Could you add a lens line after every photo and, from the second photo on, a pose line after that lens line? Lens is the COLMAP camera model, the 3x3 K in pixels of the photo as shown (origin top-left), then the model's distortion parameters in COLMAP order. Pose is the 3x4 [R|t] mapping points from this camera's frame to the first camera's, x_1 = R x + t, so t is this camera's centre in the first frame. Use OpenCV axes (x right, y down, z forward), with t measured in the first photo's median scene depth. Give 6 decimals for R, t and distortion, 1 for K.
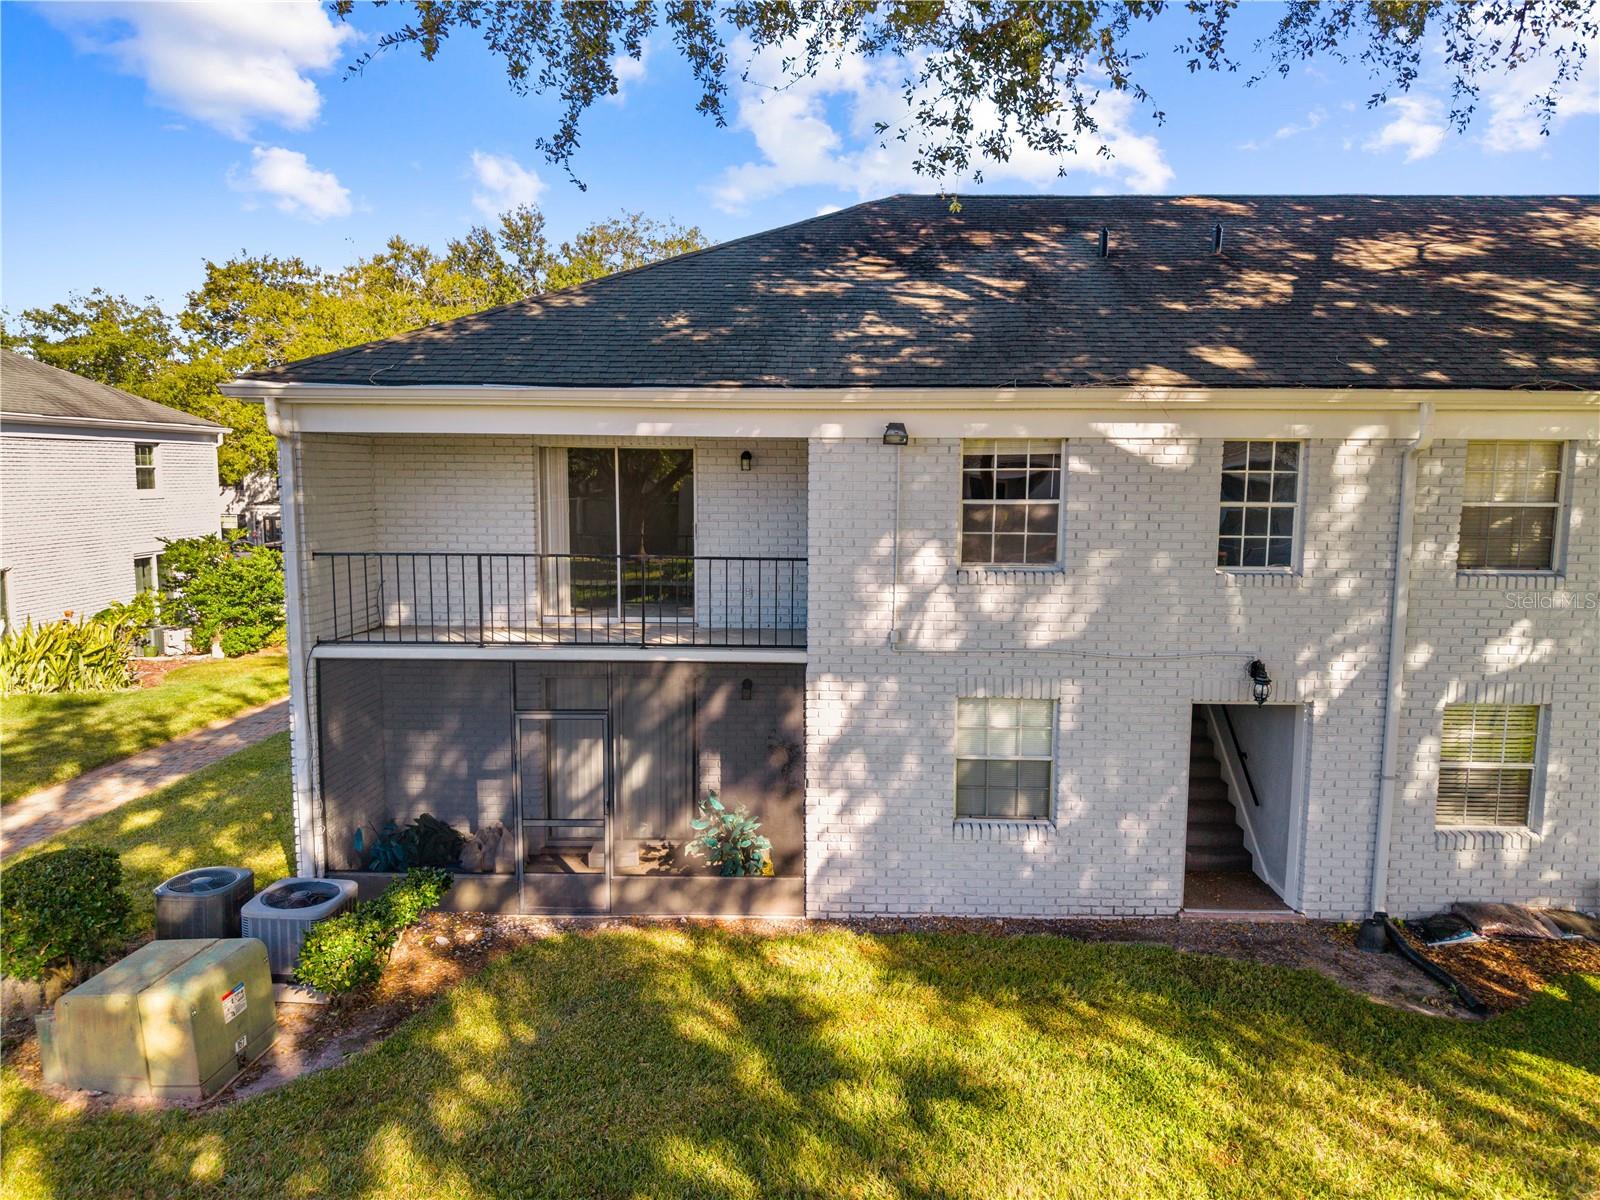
lens RADIAL K [[1081.7, 0, 803.1], [0, 1081.7, 577.5], [0, 0, 1]] dist [0.002471, -0.003330]
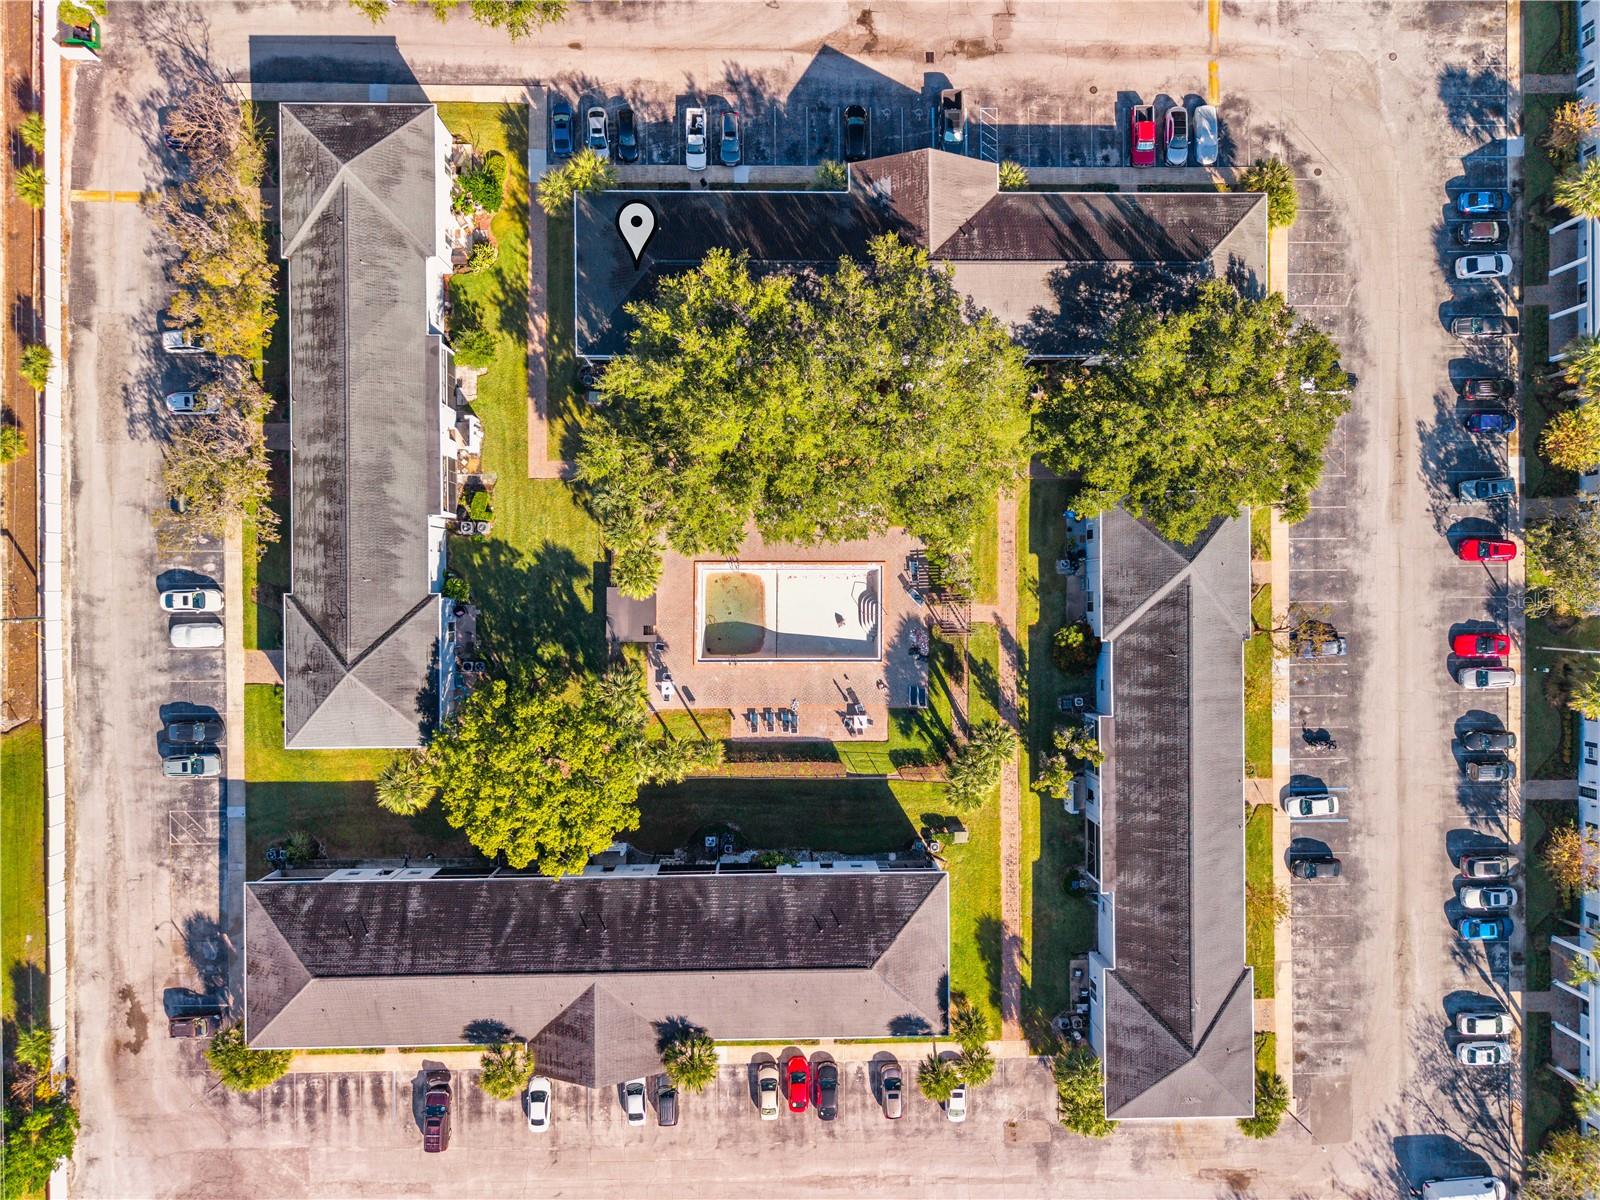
lens RADIAL K [[1090.3, 0, 800.0], [0, 1090.3, 600.0], [0, 0, 1]] dist [0.004679, -0.003772]
pose [[0.999035, -0.038164, 0.021729, 0.964109], [-0.017639, 0.104419, 0.994377, -8.498158], [-0.040218, -0.993801, 0.103645, -1.891113]]
